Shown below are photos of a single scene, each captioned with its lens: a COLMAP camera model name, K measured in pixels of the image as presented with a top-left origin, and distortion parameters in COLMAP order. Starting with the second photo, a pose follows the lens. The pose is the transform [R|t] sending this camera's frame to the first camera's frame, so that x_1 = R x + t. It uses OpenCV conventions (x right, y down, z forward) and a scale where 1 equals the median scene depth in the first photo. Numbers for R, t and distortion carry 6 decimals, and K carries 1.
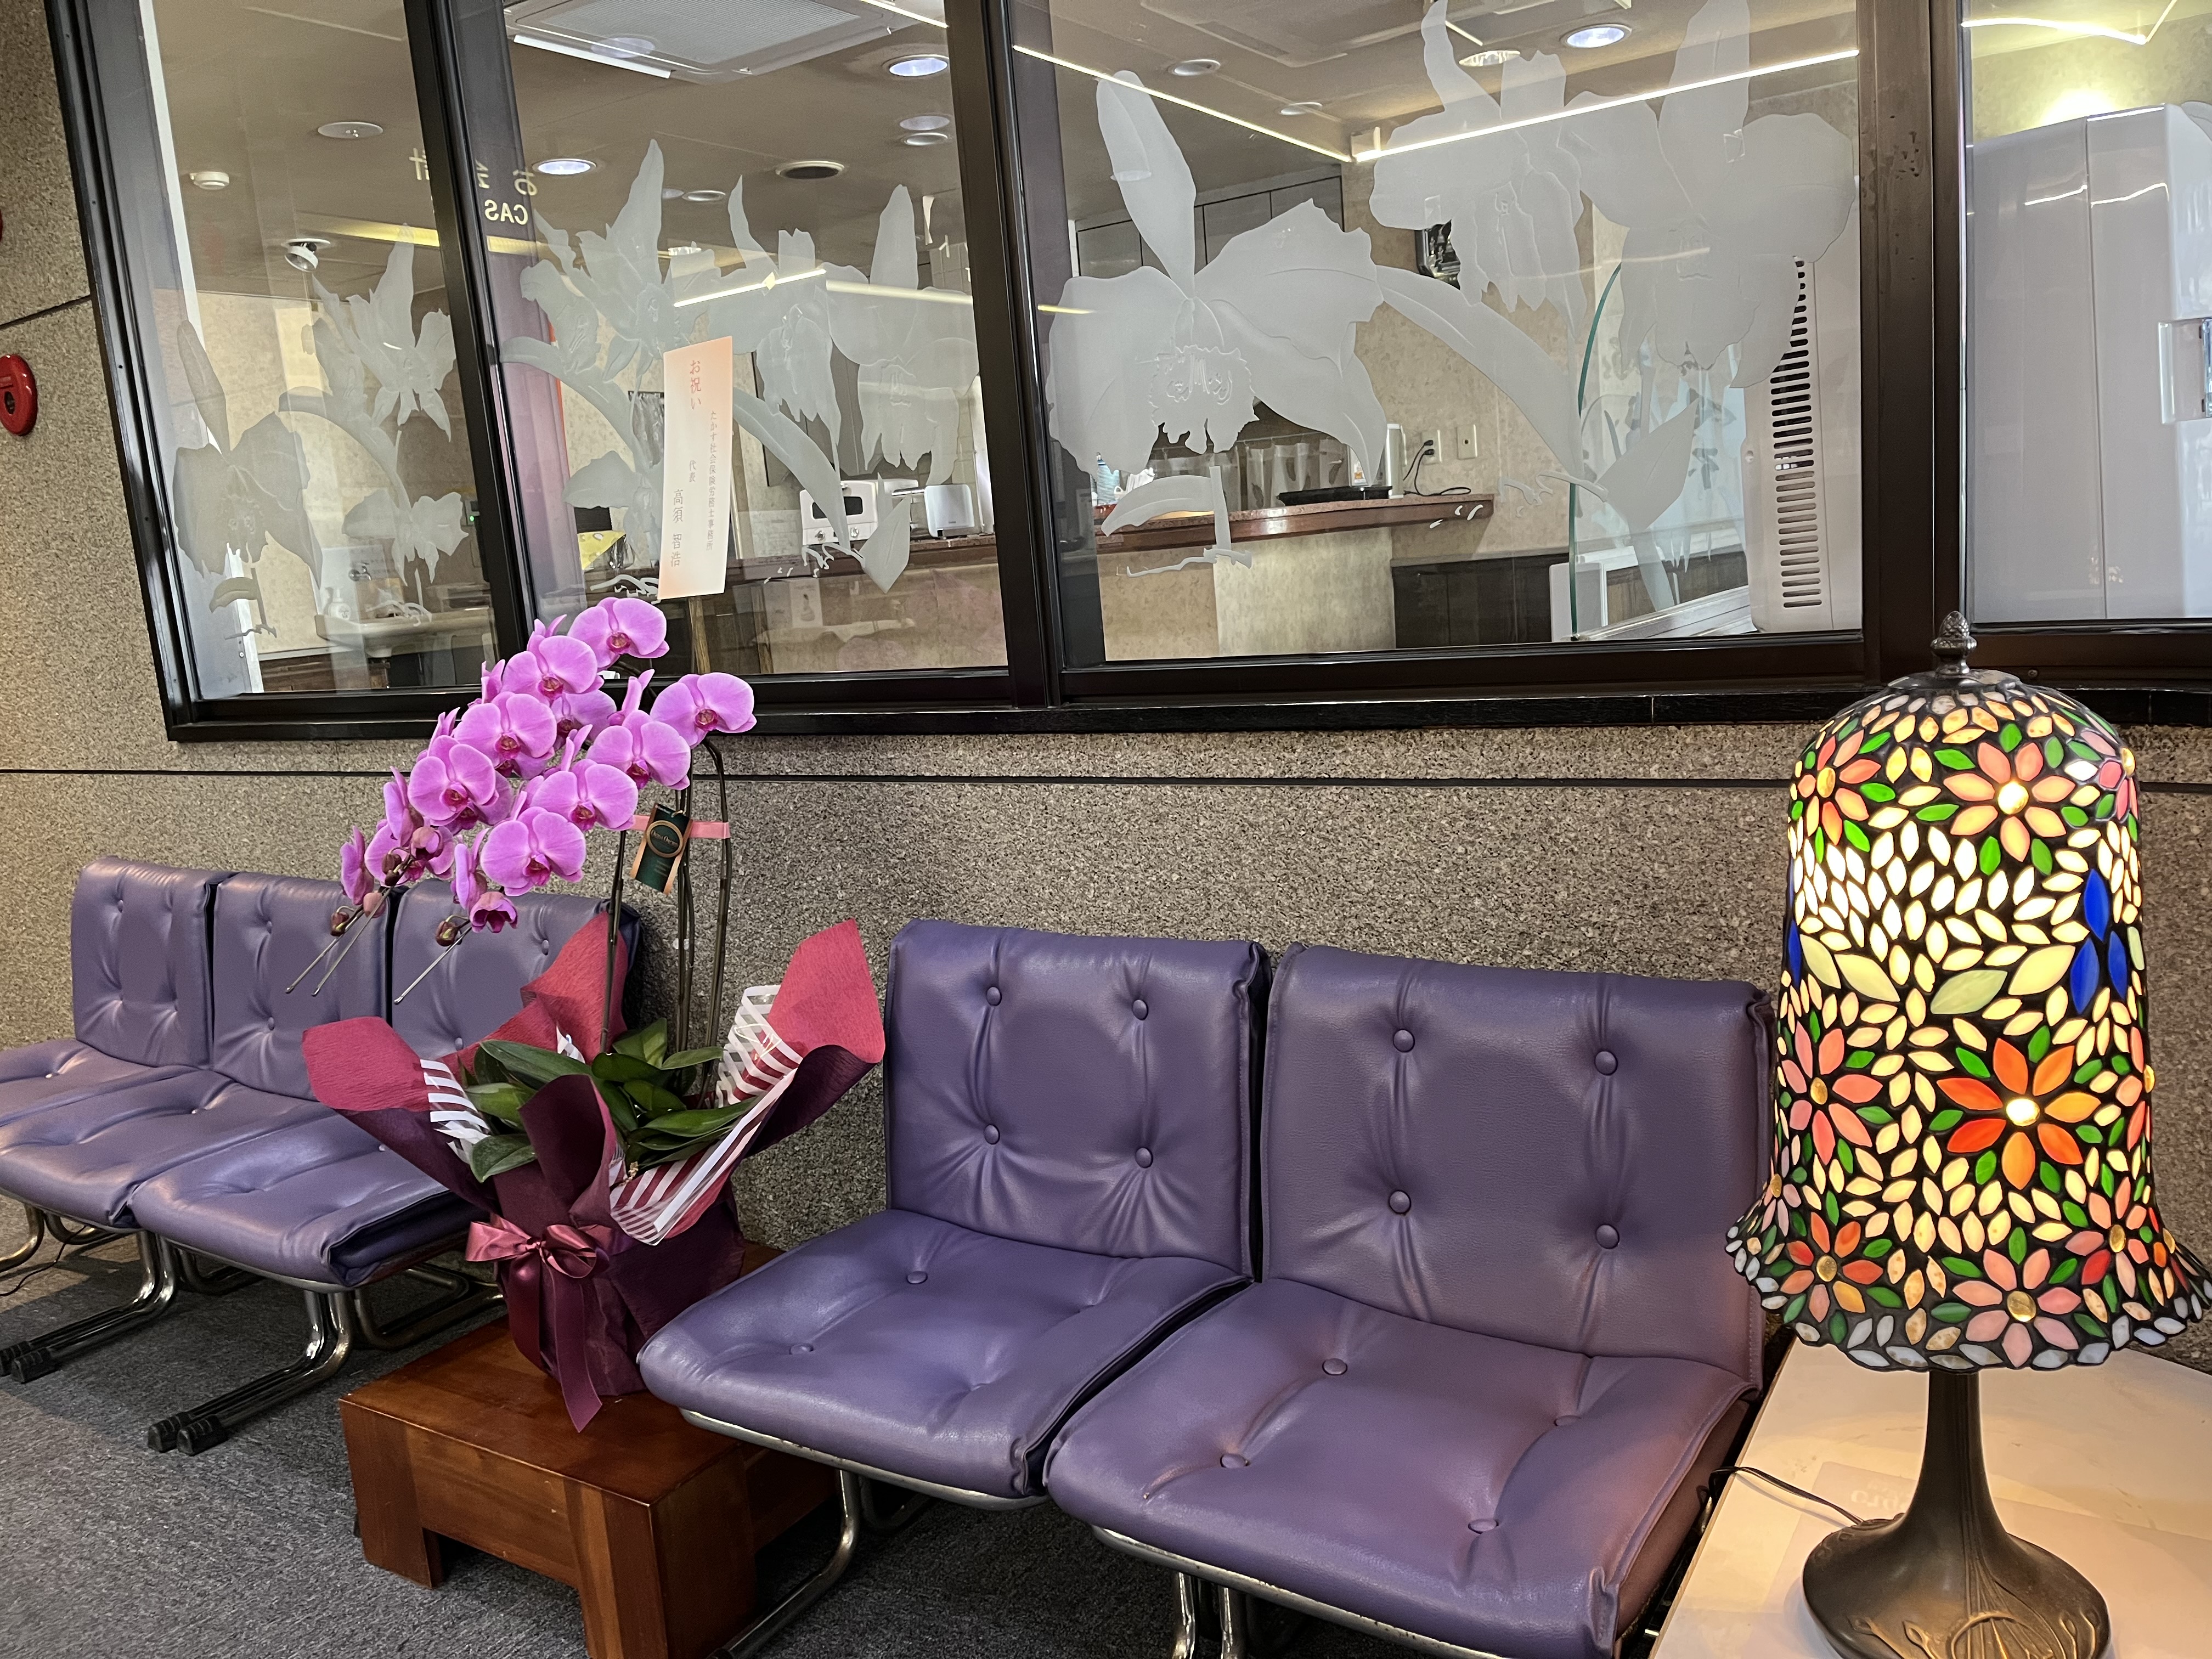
lens RADIAL K [[1691.4, 0, 1104.9], [0, 1691.4, 822.2], [0, 0, 1]] dist [0.057684, -0.078316]
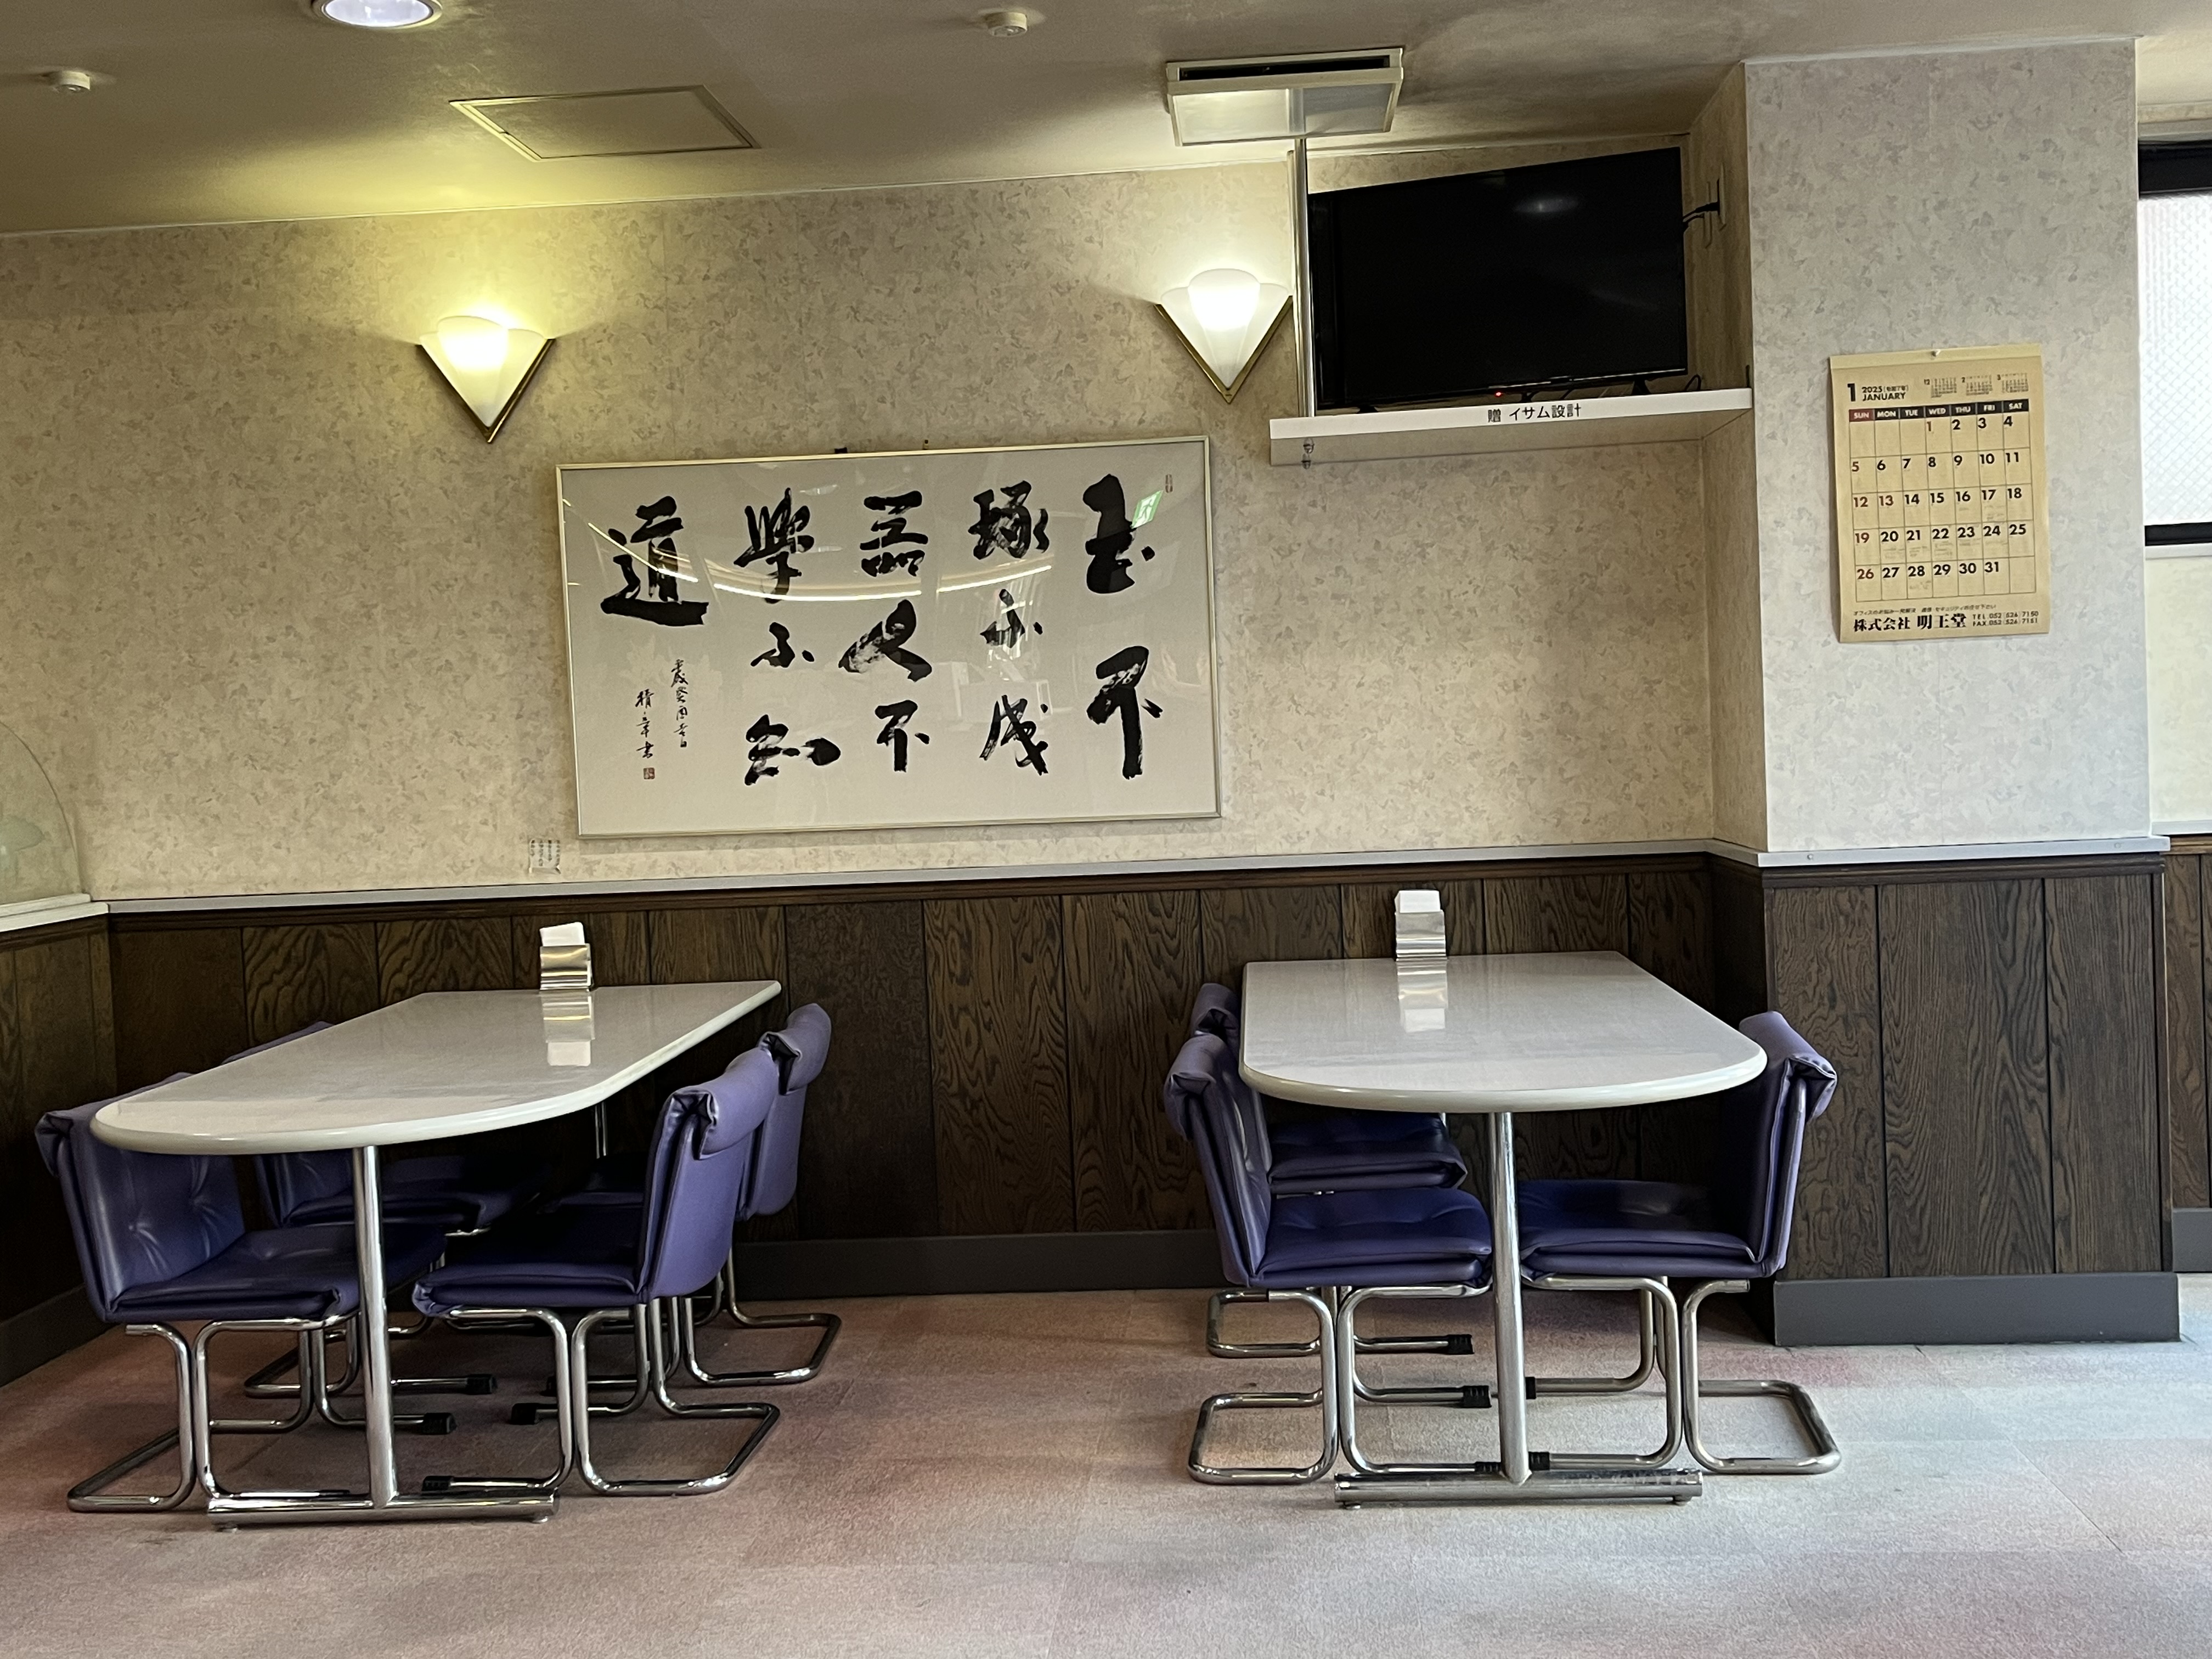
lens RADIAL K [[2331.1, 0, 1107.3], [0, 2331.1, 828.4], [0, 0, 1]] dist [0.024865, 0.000000]
pose [[0.877817, 0.021197, 0.478528, 1.033048], [0.044208, 0.991171, -0.125000, -0.264759], [-0.476953, 0.130882, 0.869130, 0.320123]]
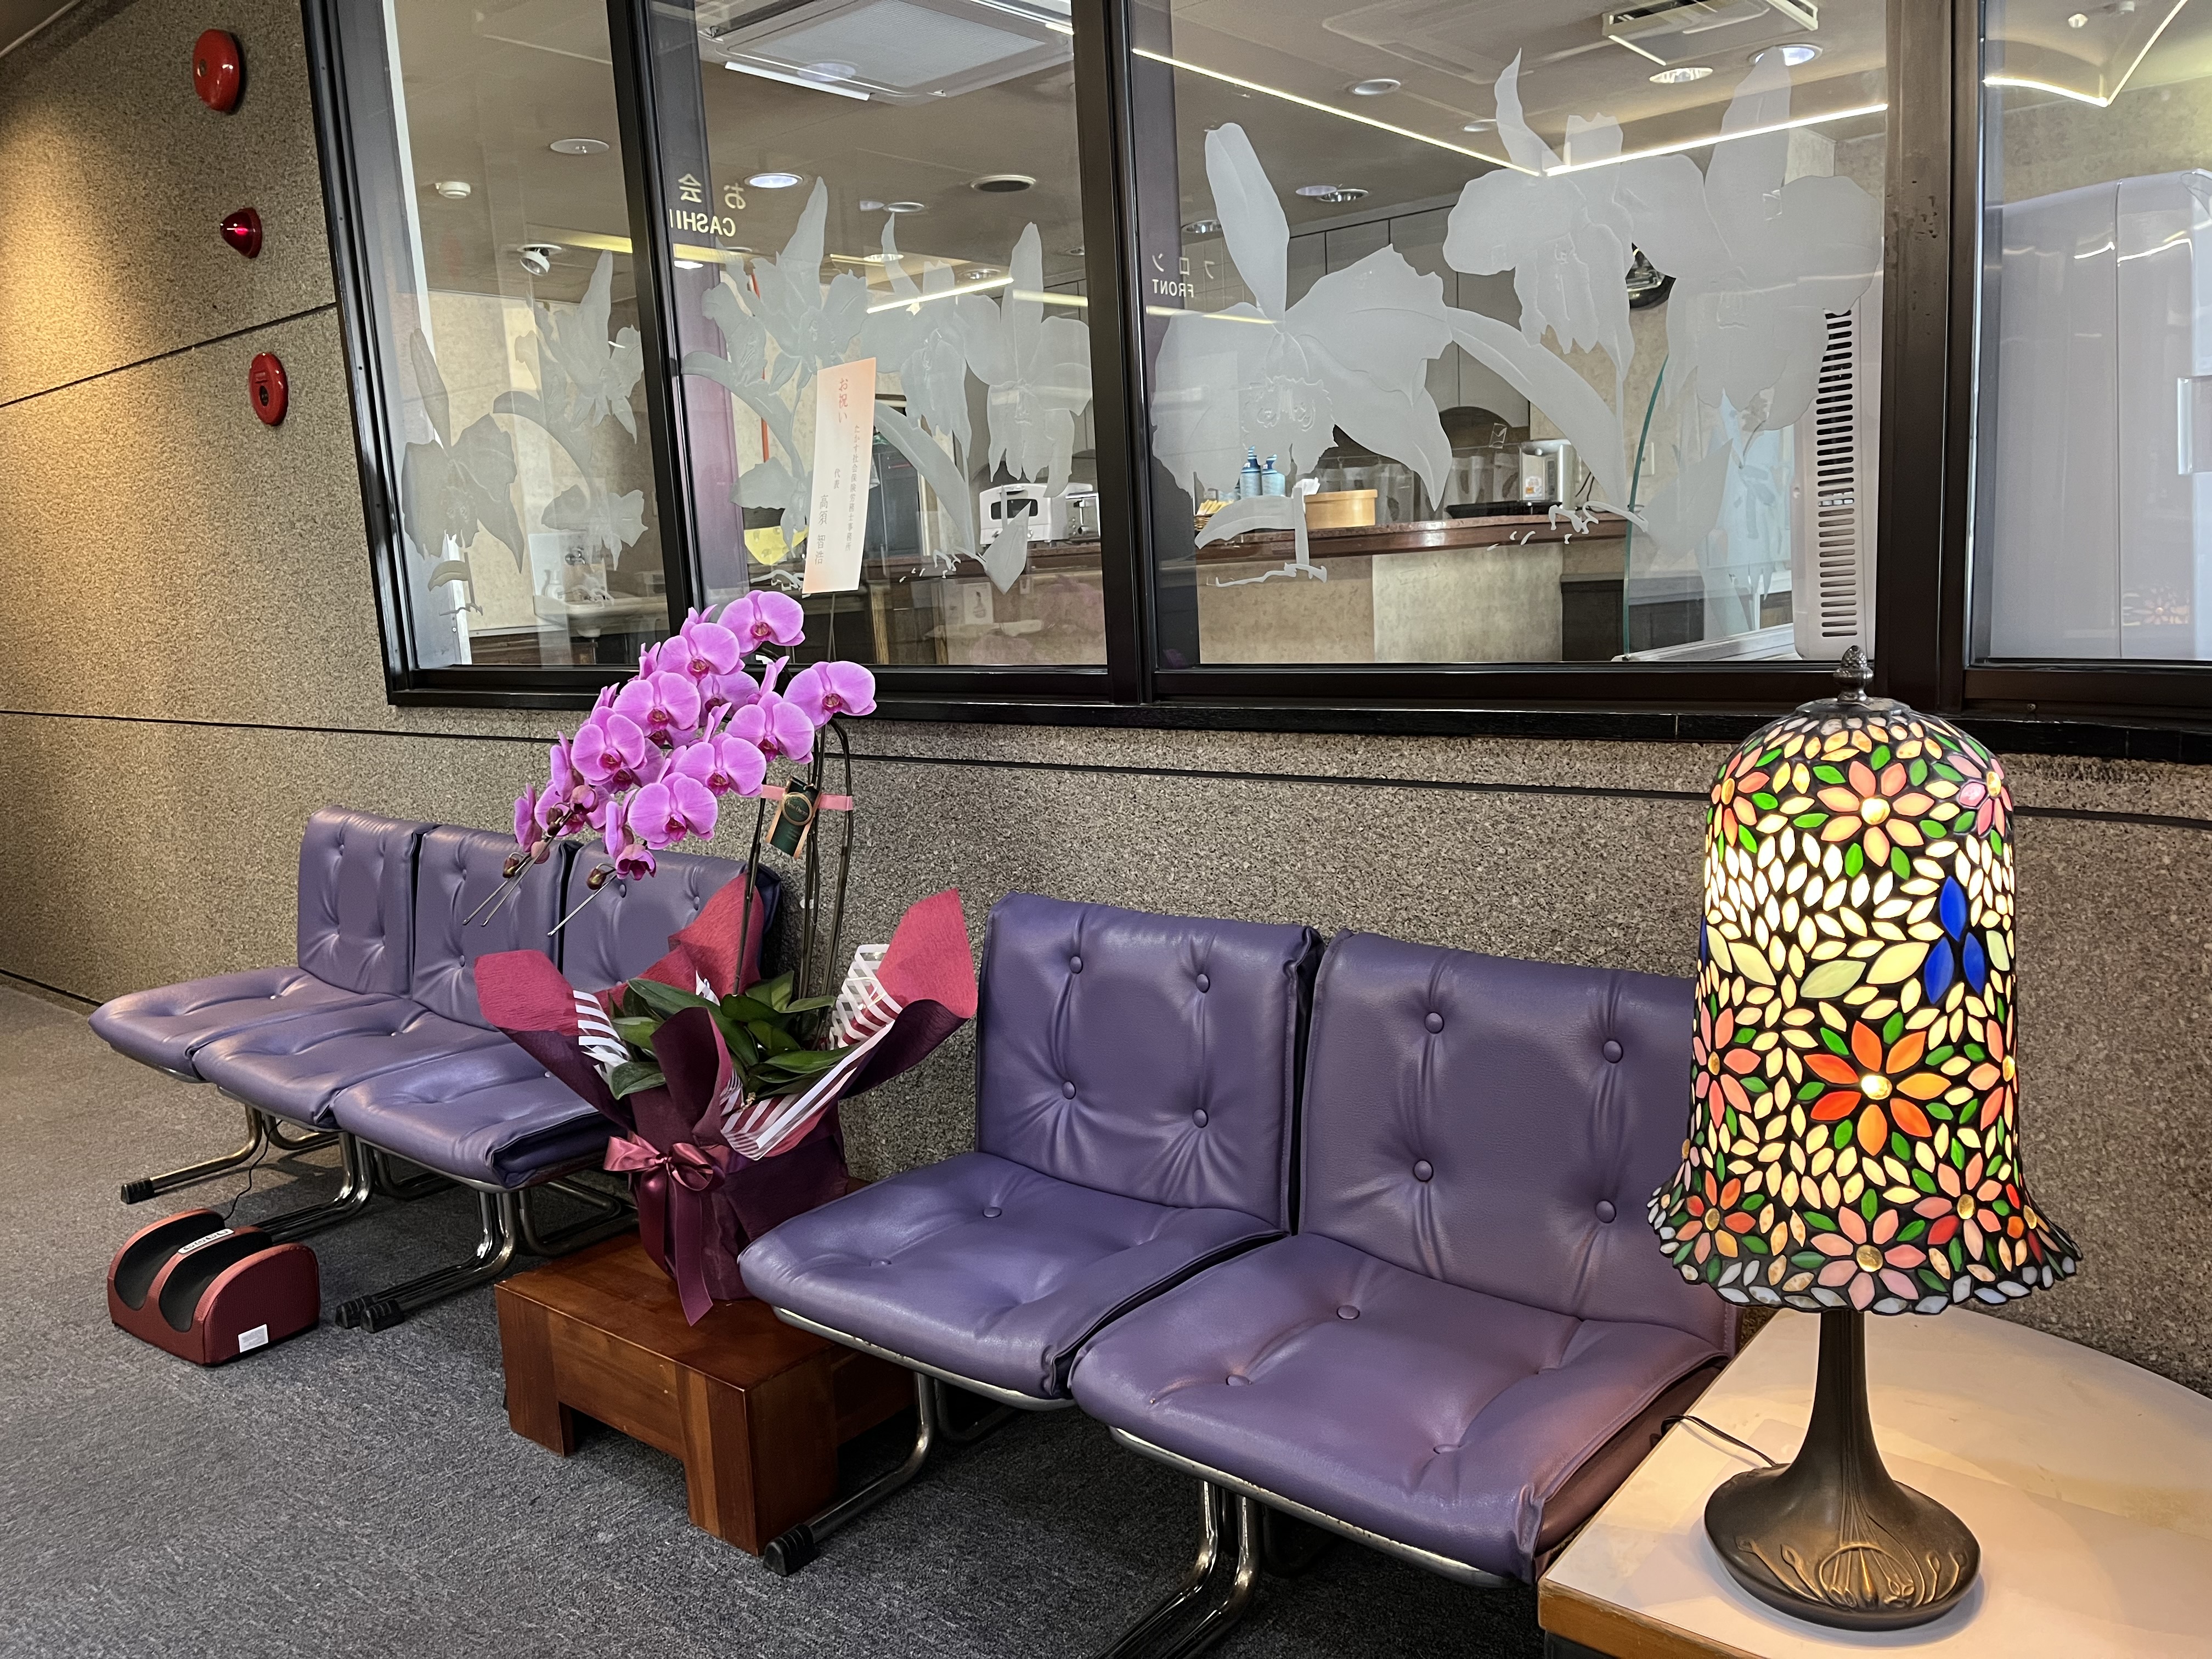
lens RADIAL K [[1691.4, 0, 1105.3], [0, 1691.4, 835.7], [0, 0, 1]] dist [0.057684, -0.078316]
pose [[0.992725, 0.049016, -0.109973, 0.070907], [-0.048280, 0.998790, 0.009345, 0.008137], [0.110298, -0.003967, 0.993891, -0.090150]]
